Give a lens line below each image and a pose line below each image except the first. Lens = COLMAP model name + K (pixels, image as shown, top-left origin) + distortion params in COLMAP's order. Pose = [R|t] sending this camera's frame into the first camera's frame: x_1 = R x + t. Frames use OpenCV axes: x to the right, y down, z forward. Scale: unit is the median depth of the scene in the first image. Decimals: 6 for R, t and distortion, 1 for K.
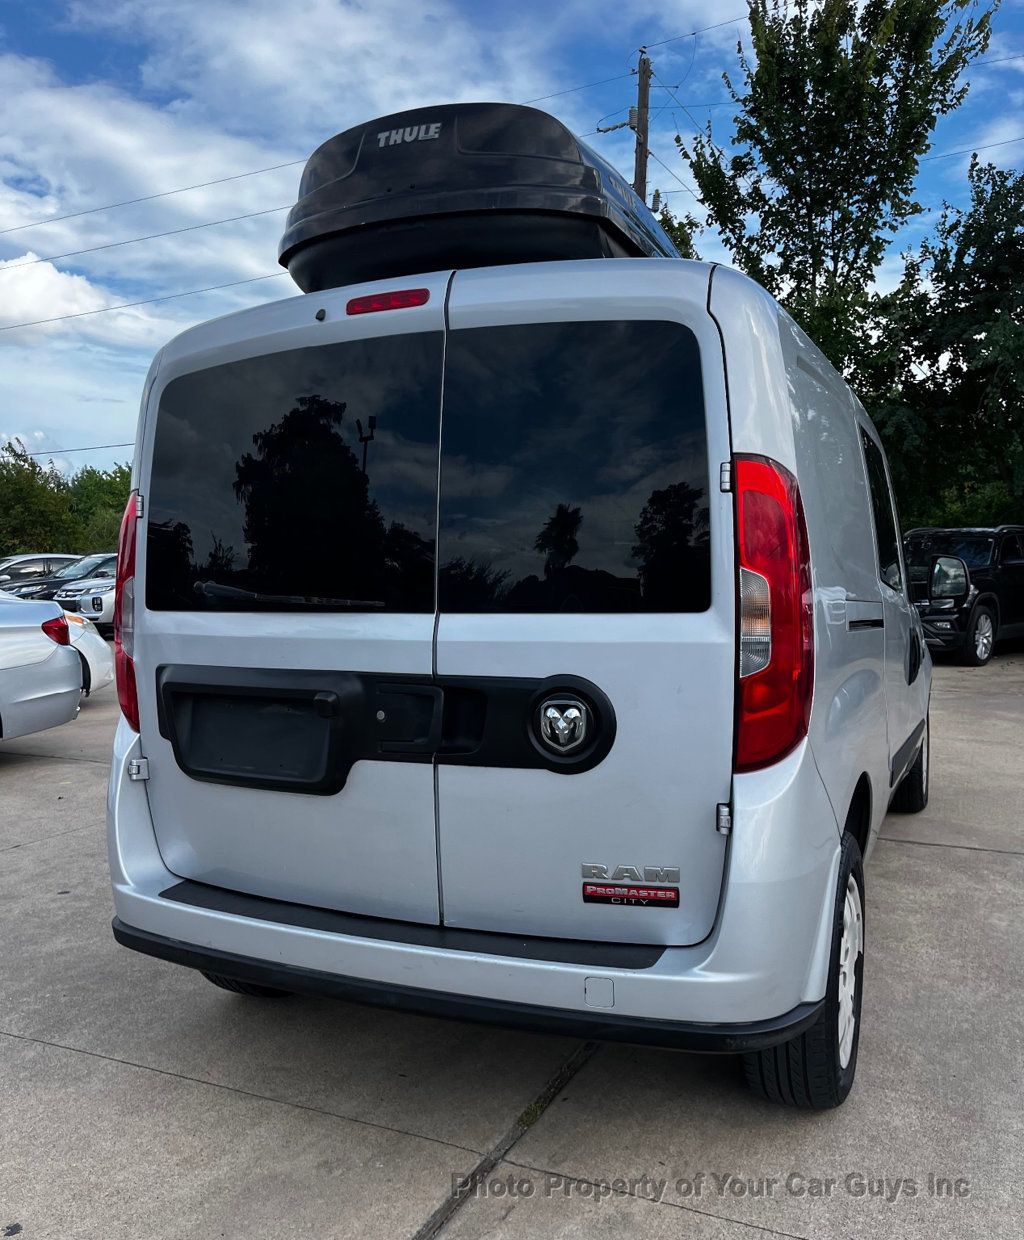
lens RADIAL K [[1031.1, 0, 530.2], [0, 1031.1, 624.0], [0, 0, 1]] dist [0.025113, -0.024949]
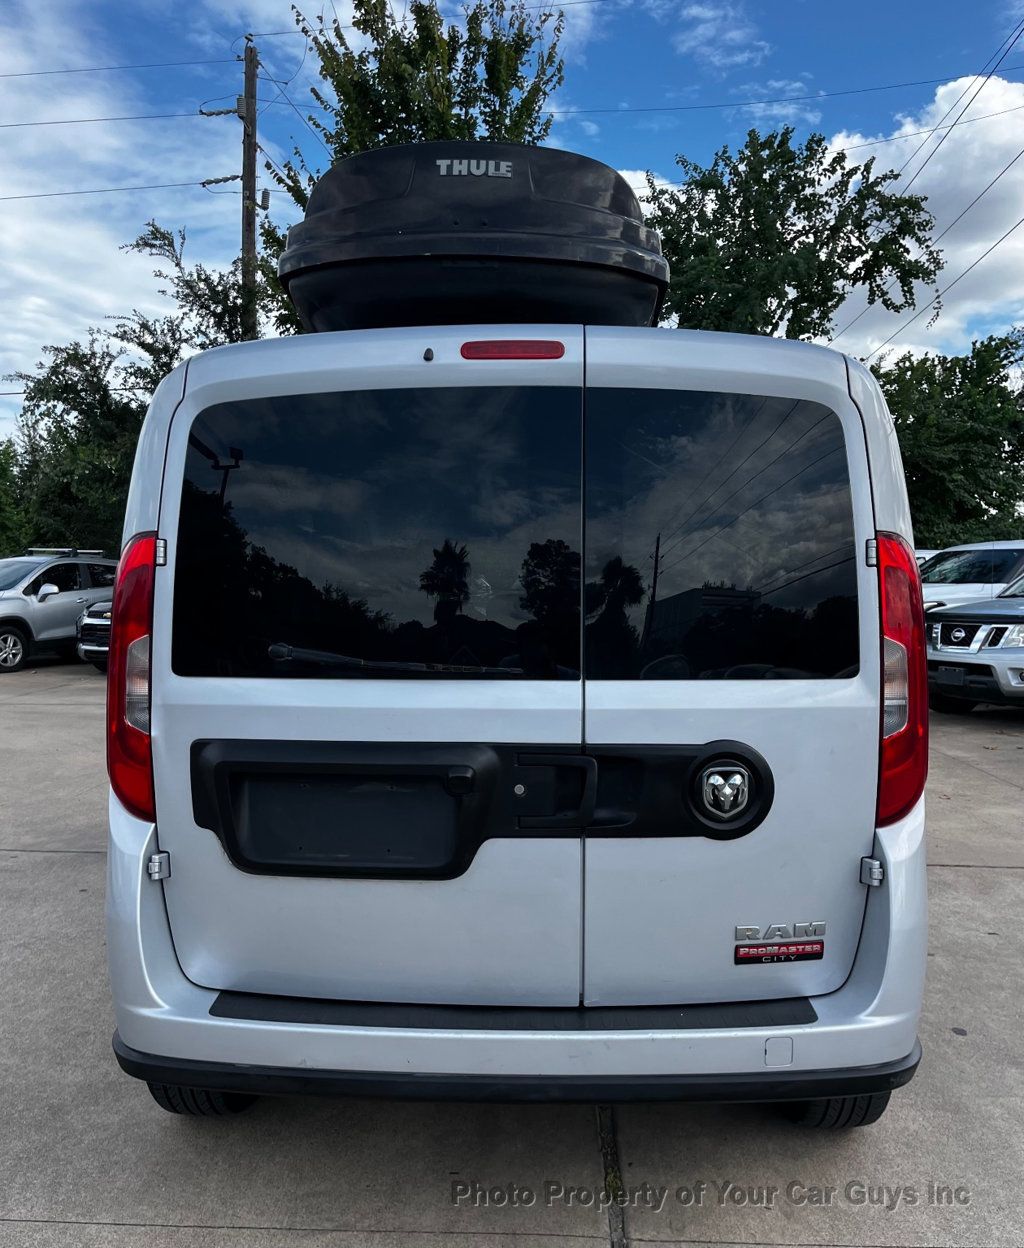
lens RADIAL K [[1037.7, 0, 524.5], [0, 1037.7, 632.1], [0, 0, 1]] dist [0.025113, -0.024949]
pose [[0.922162, -0.000208, 0.386805, -0.505669], [0.006065, 0.999885, -0.013923, -0.041486], [-0.386757, 0.015185, 0.922057, 0.126660]]
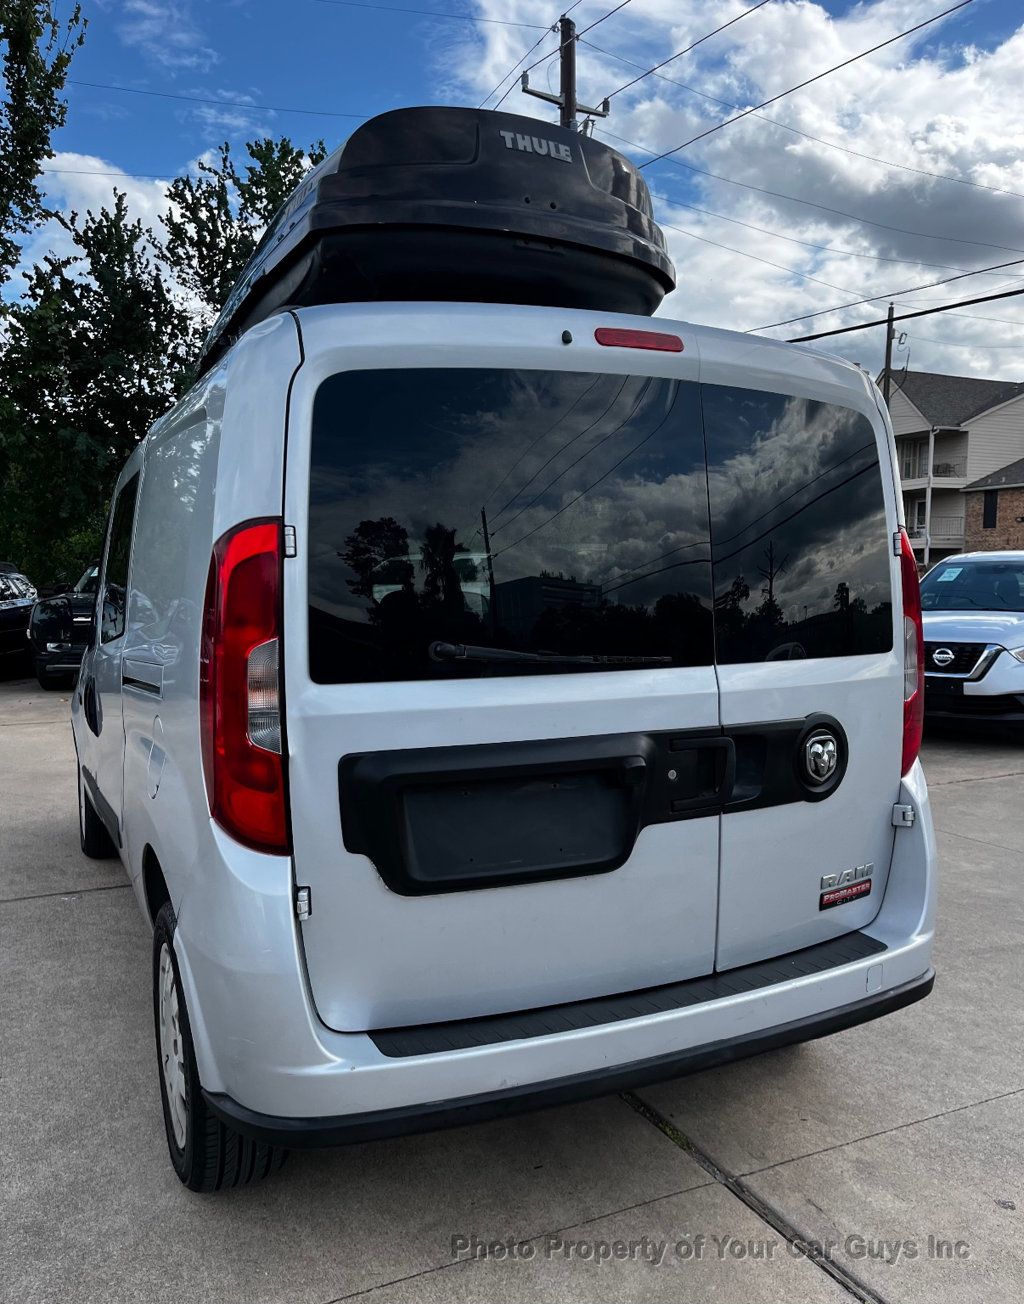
lens RADIAL K [[1030.5, 0, 514.5], [0, 1030.5, 648.8], [0, 0, 1]] dist [0.002021, -0.011468]
pose [[0.644303, -0.045563, 0.763412, -0.966826], [0.042548, 0.998813, 0.023702, -0.057549], [-0.763586, 0.017210, 0.645477, 0.491936]]
